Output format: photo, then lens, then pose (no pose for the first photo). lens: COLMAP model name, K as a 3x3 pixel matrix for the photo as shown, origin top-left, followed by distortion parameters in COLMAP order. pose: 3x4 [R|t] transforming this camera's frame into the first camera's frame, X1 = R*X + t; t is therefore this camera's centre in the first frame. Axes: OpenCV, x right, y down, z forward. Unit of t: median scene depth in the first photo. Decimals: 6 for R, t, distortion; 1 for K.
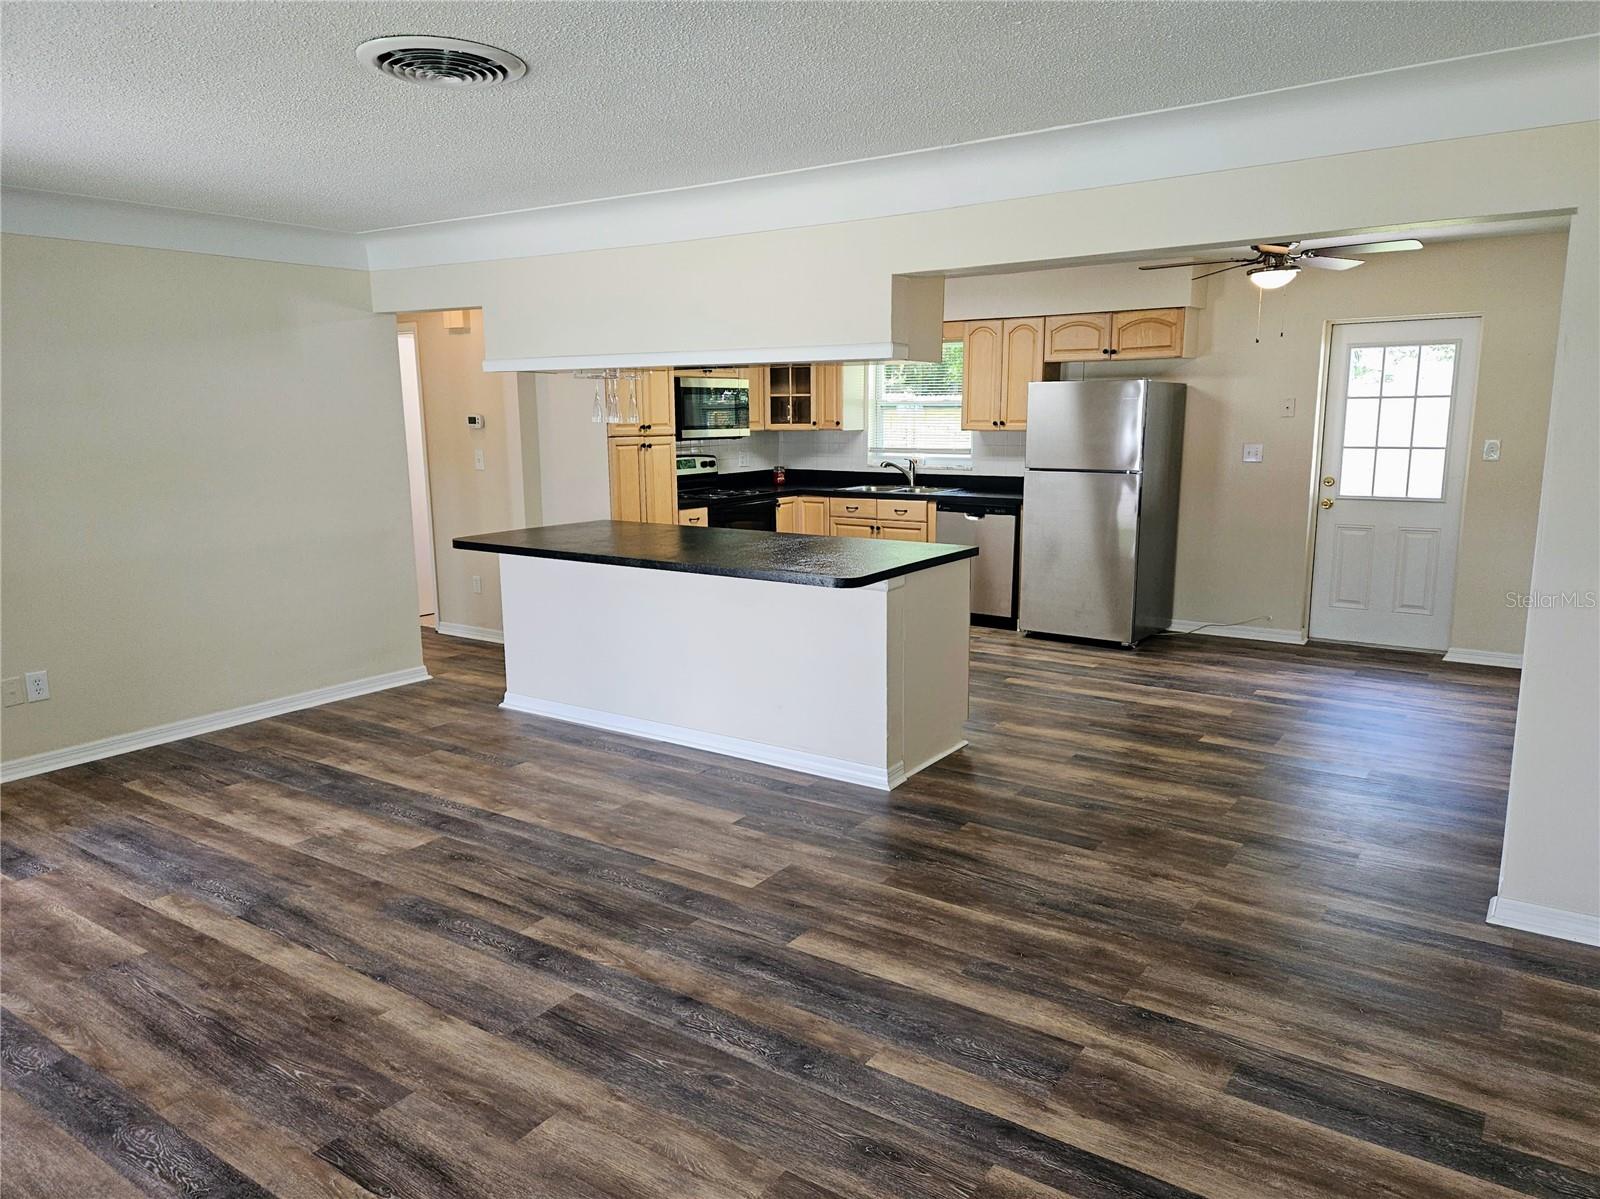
lens RADIAL K [[1075.7, 0, 800.0], [0, 1075.7, 599.5], [0, 0, 1]] dist [0.076983, -0.066188]
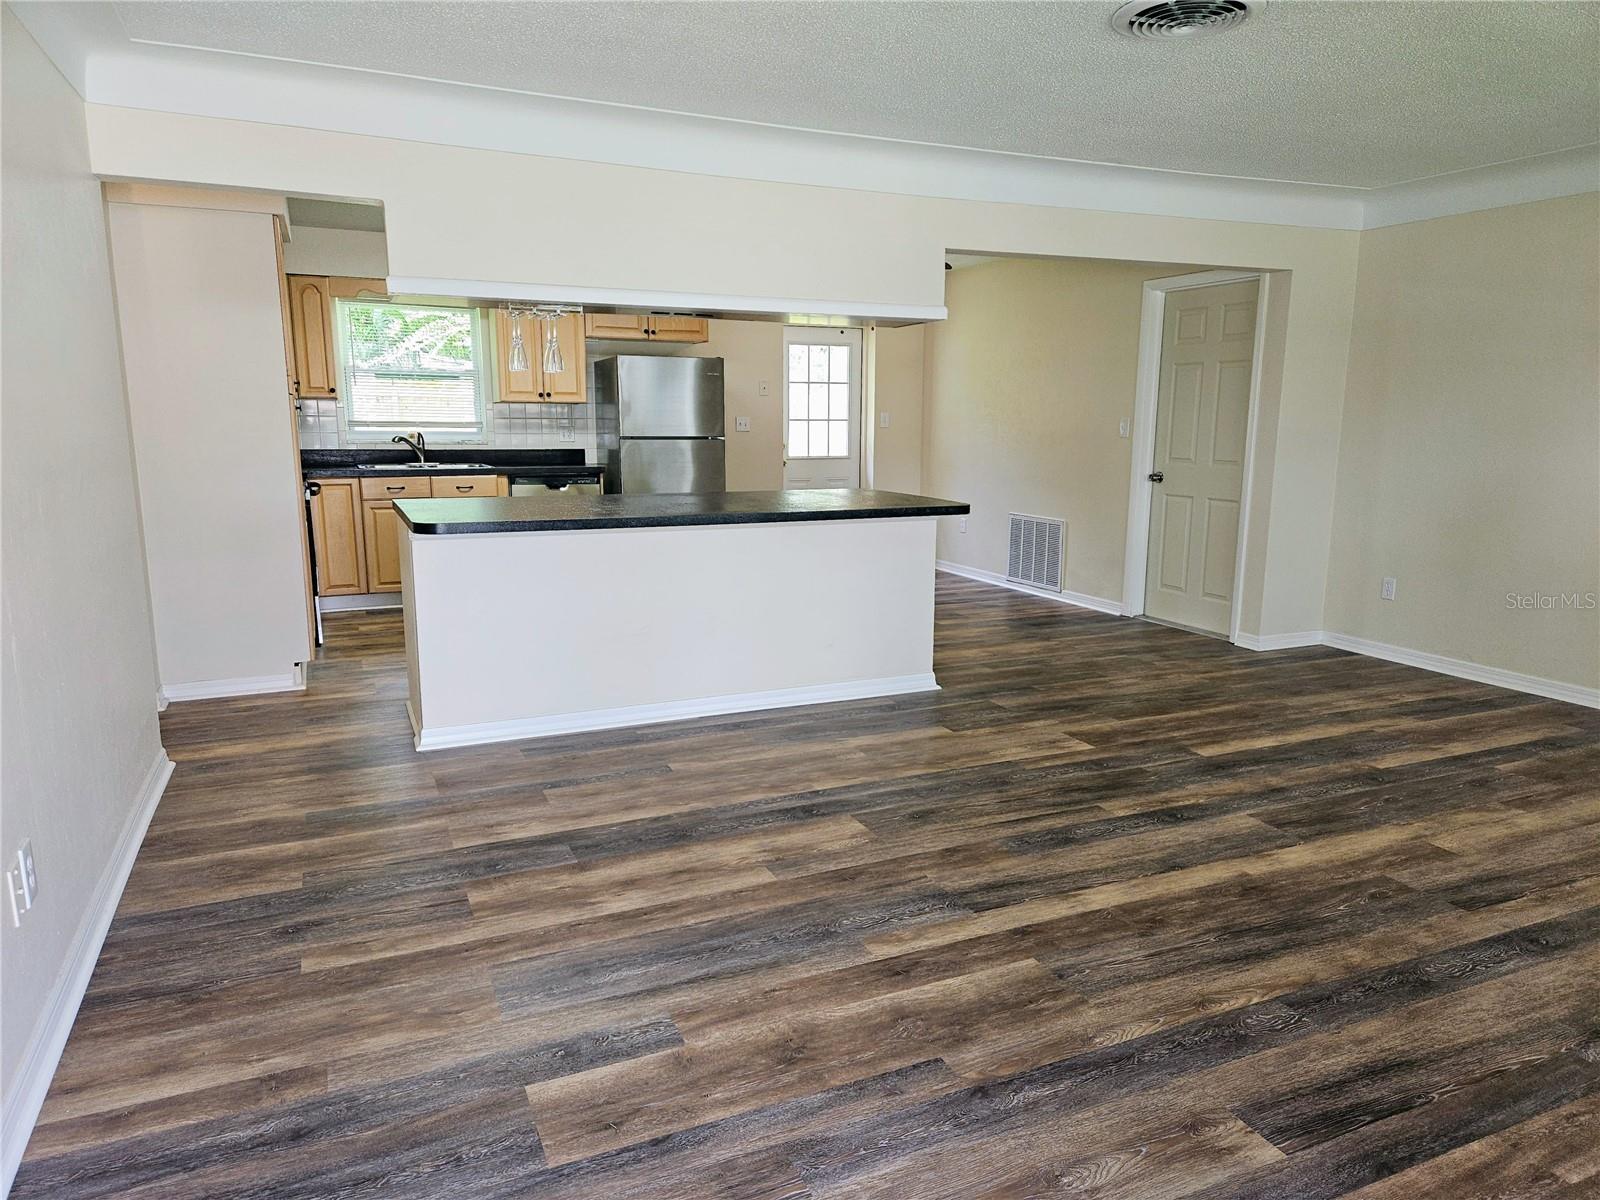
lens RADIAL K [[1075.7, 0, 800.0], [0, 1075.7, 600.0], [0, 0, 1]] dist [0.076983, -0.066188]
pose [[0.520219, -0.134564, 0.843365, -1.129304], [0.142218, 0.987370, 0.069815, -0.025111], [-0.842108, 0.083623, 0.532786, 0.578460]]
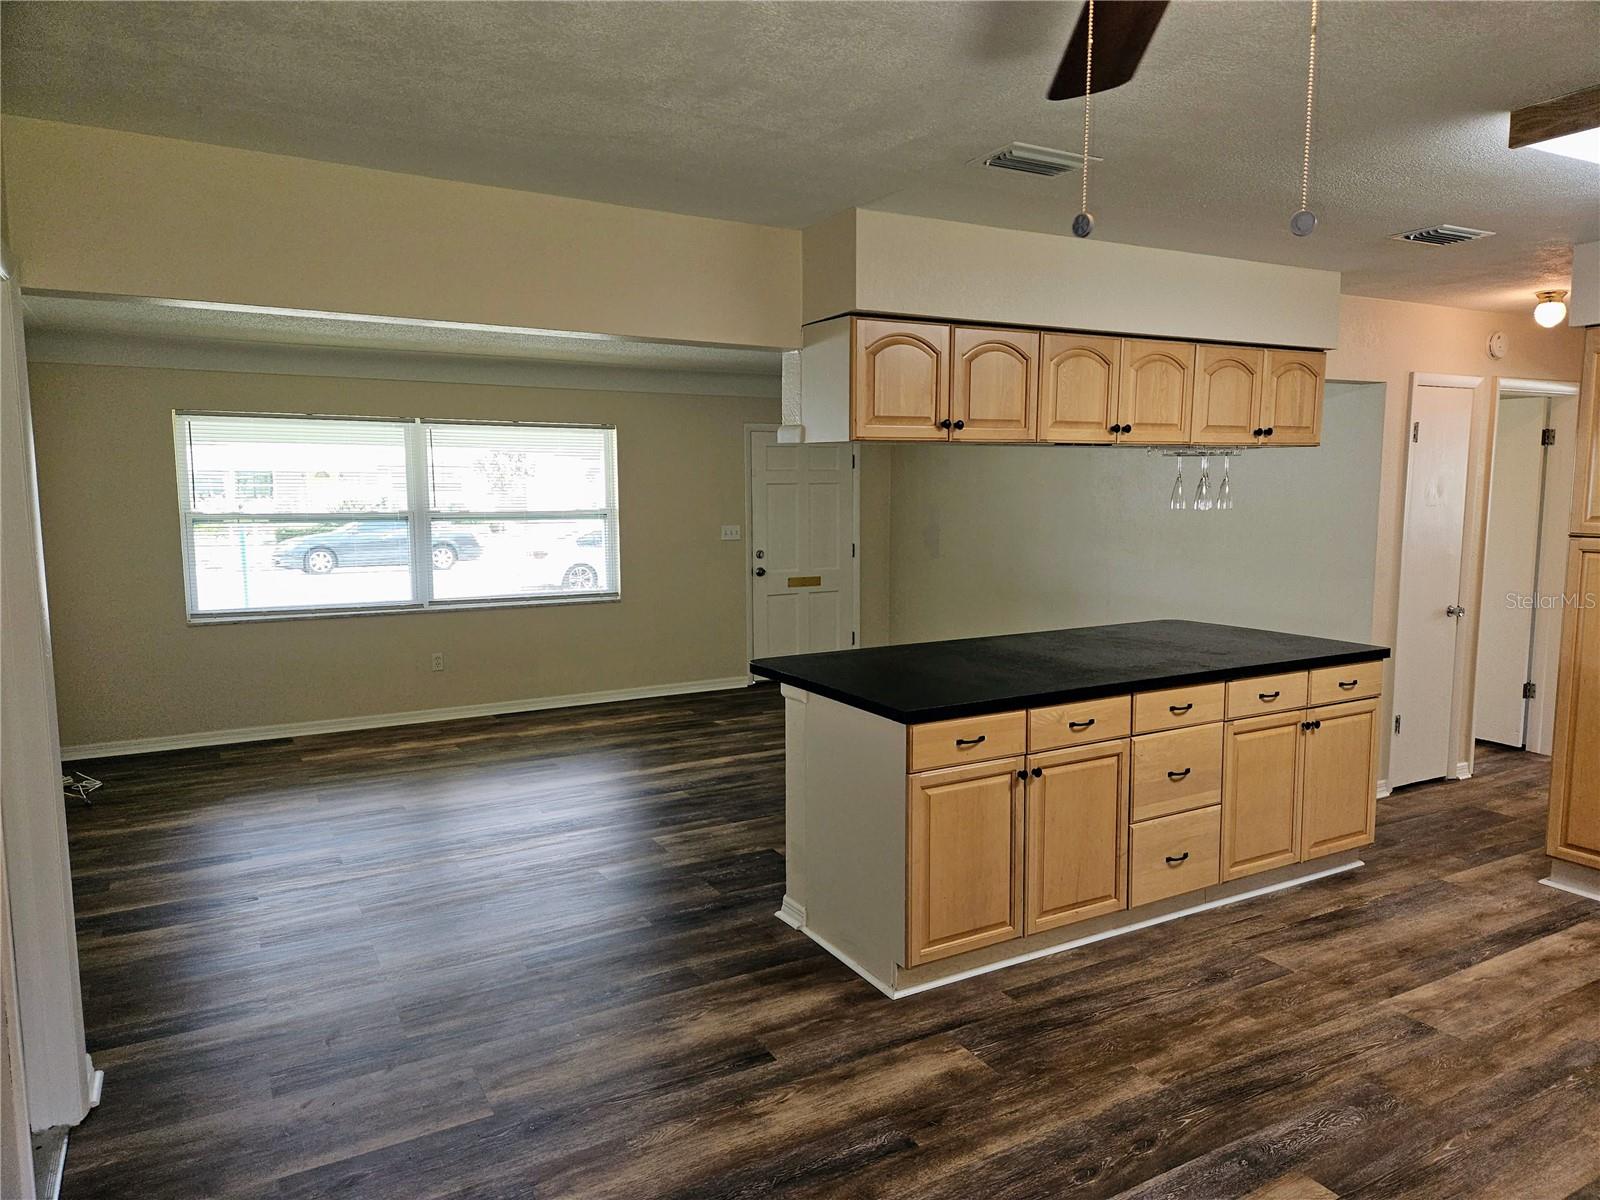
lens RADIAL K [[1075.7, 0, 800.0], [0, 1075.7, 600.0], [0, 0, 1]] dist [0.076983, -0.066188]
pose [[-0.439691, 0.103081, -0.892214, 0.980084], [-0.153146, 0.970239, 0.187568, -0.284502], [0.884996, 0.219111, -0.410819, 1.544162]]
